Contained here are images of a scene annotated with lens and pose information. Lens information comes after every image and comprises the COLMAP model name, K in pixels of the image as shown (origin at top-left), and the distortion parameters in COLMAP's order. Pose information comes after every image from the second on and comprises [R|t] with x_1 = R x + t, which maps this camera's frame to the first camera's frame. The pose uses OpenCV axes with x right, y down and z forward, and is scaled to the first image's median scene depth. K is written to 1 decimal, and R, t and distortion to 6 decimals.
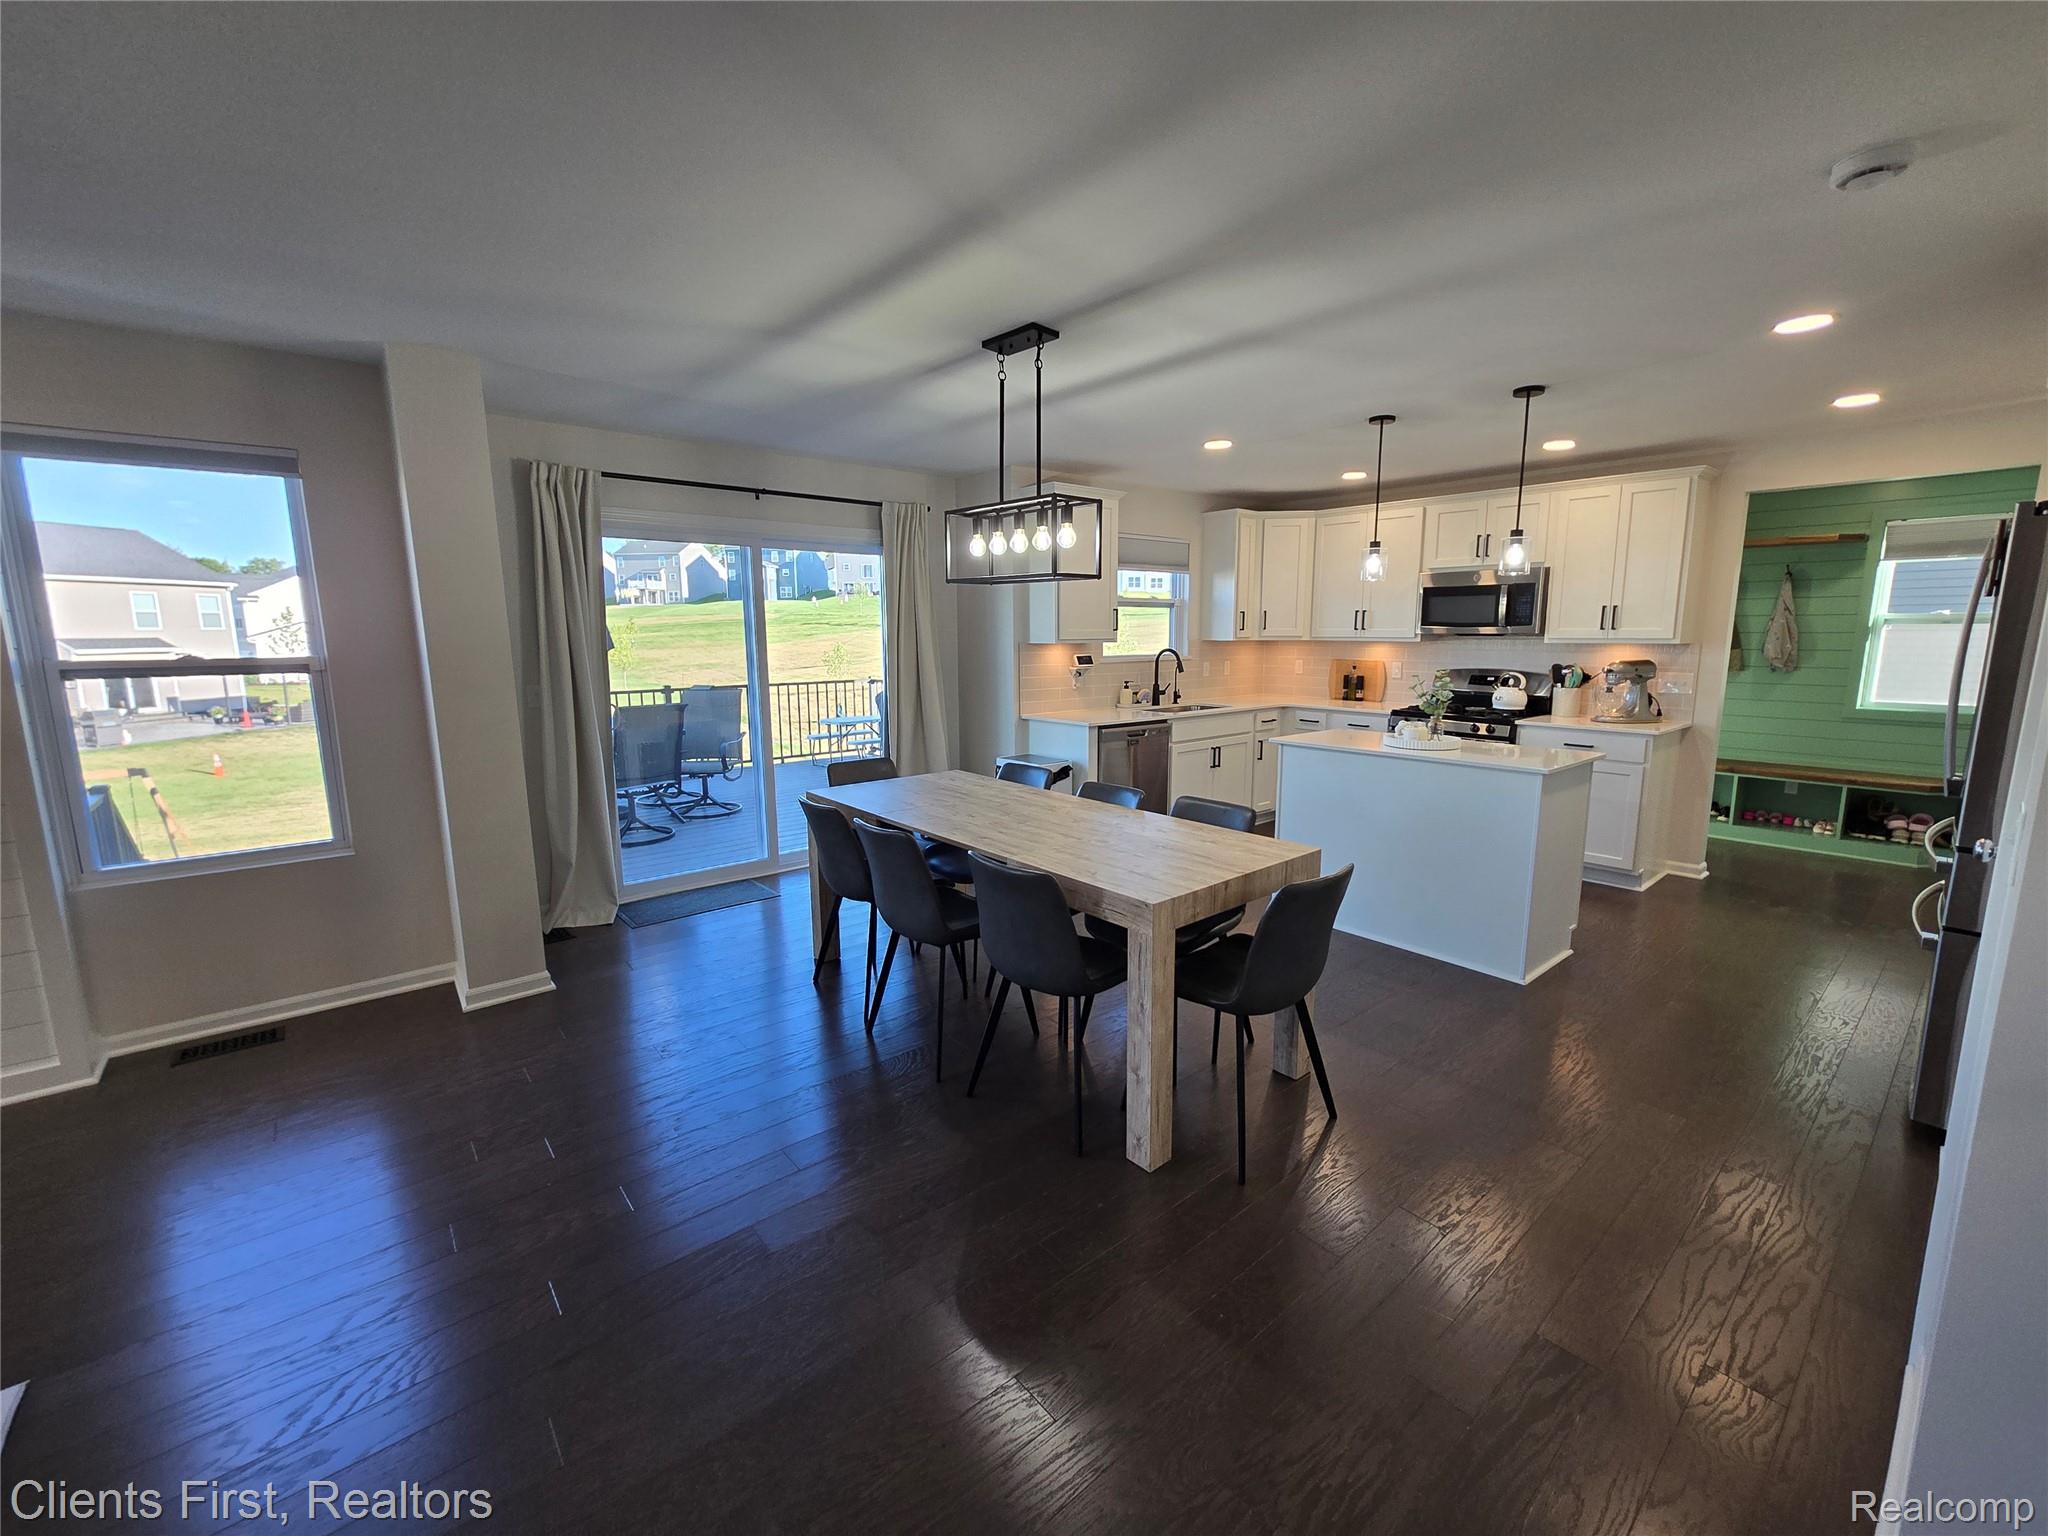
lens RADIAL K [[843.3, 0, 1040.2], [0, 843.3, 761.4], [0, 0, 1]] dist [0.000945, -0.001010]
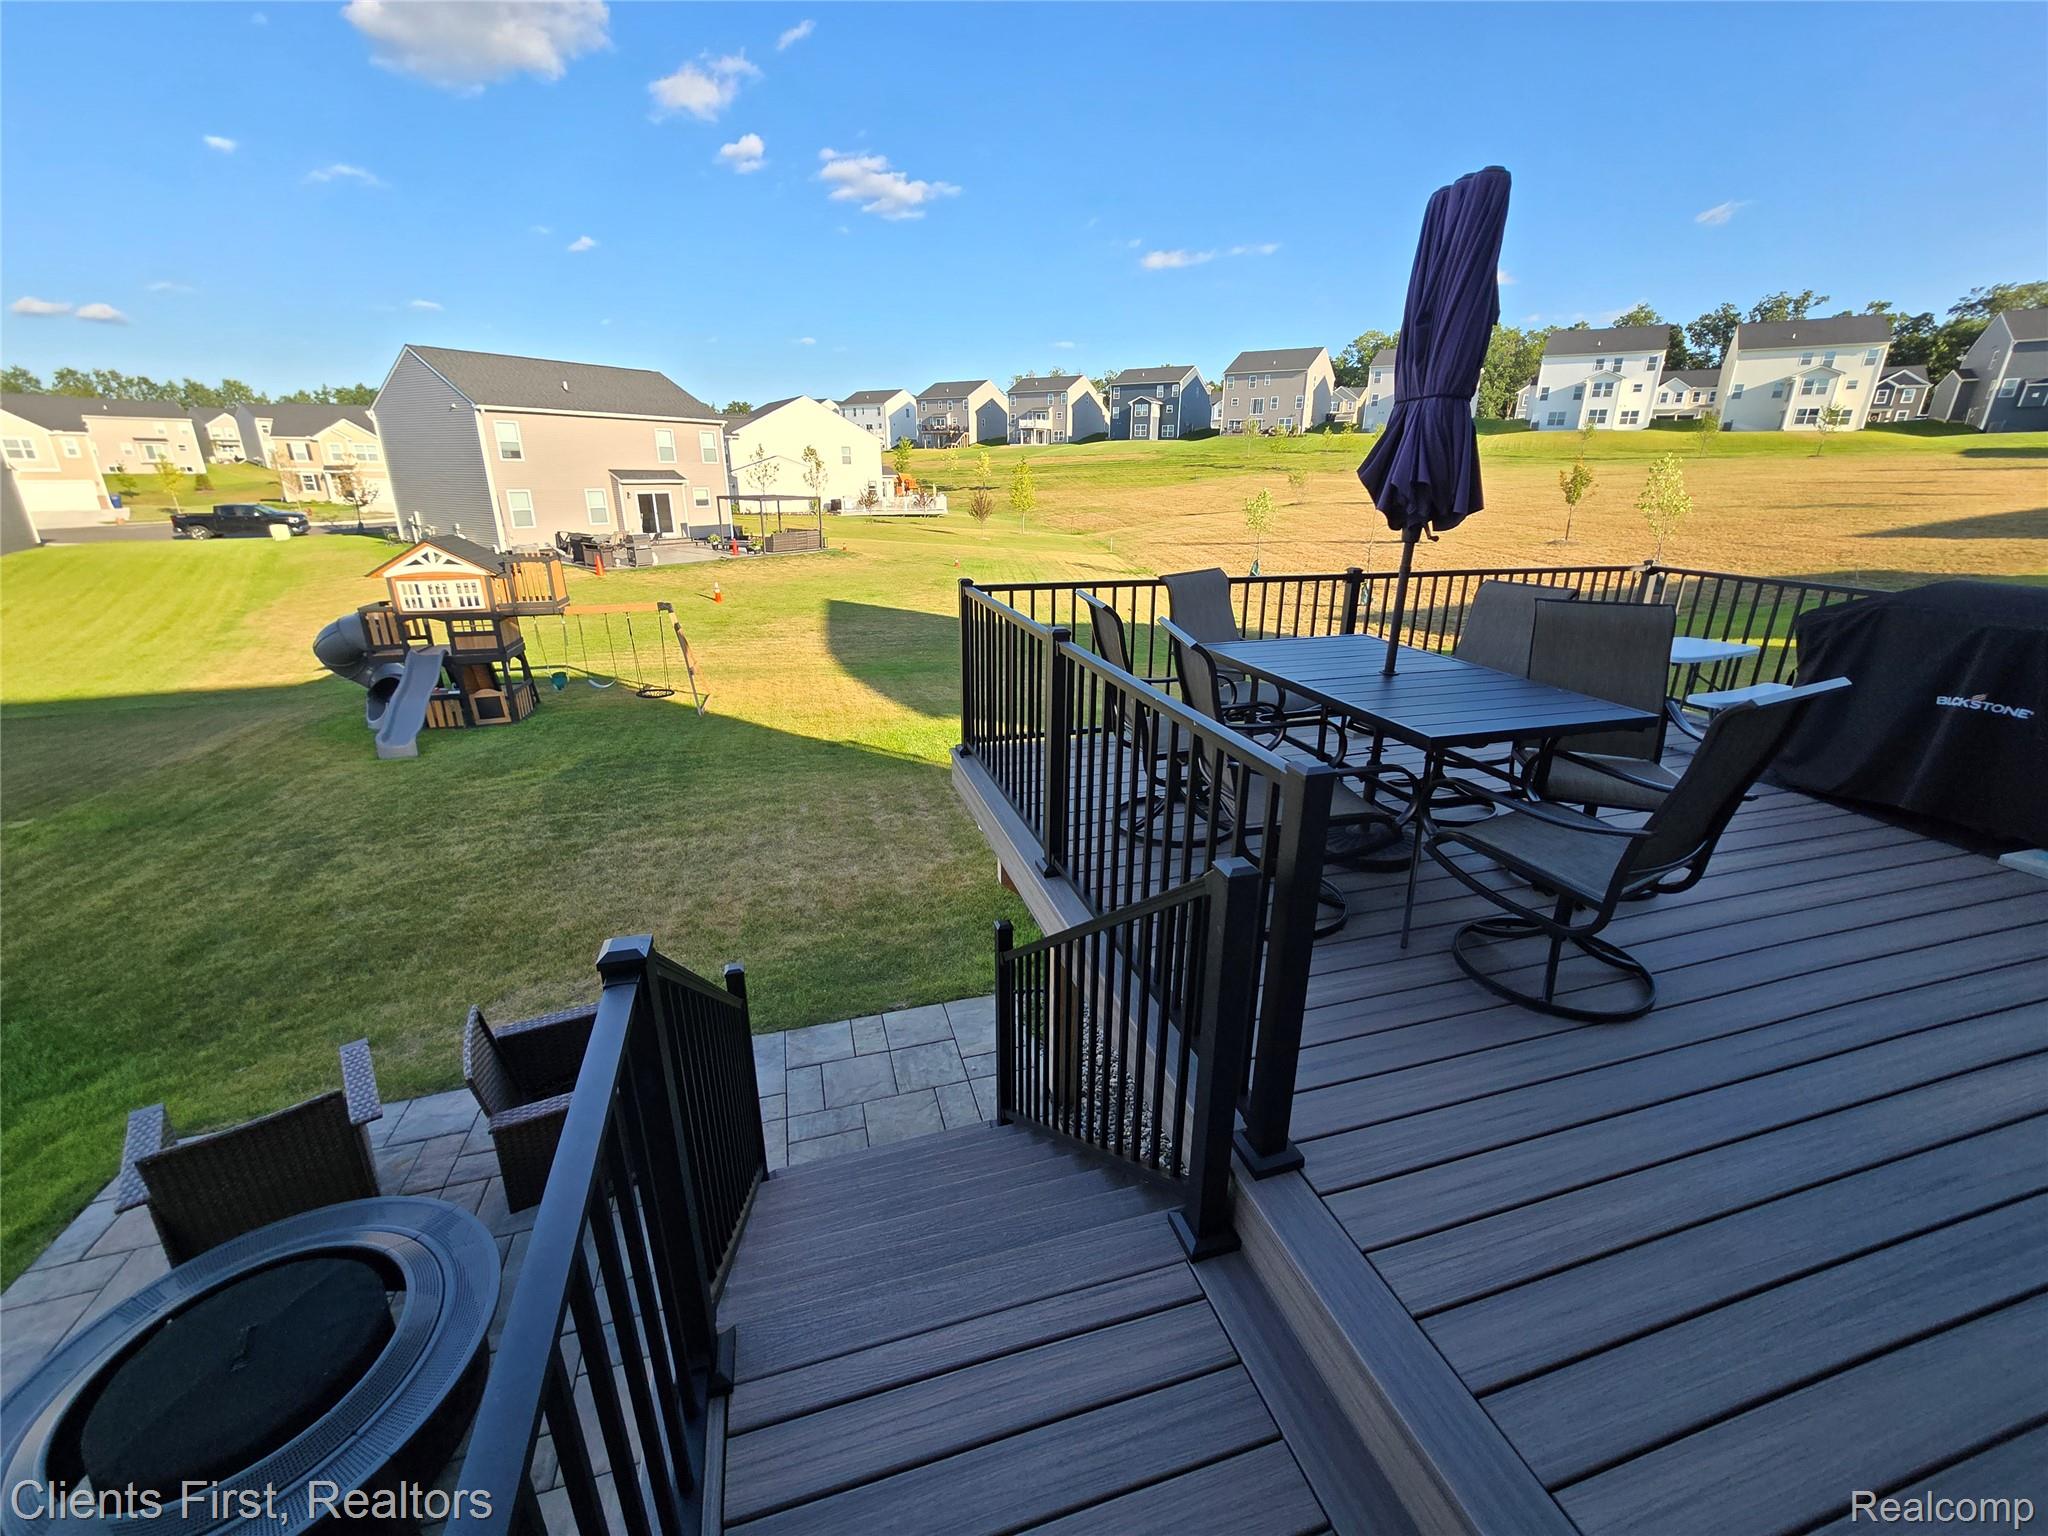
lens RADIAL K [[843.3, 0, 1050.3], [0, 843.3, 761.5], [0, 0, 1]] dist [0.000945, -0.001010]
pose [[0.920307, 0.141105, -0.364863, -0.086385], [-0.075522, 0.979222, 0.188206, -0.012551], [0.383838, -0.145652, 0.911841, 0.078124]]
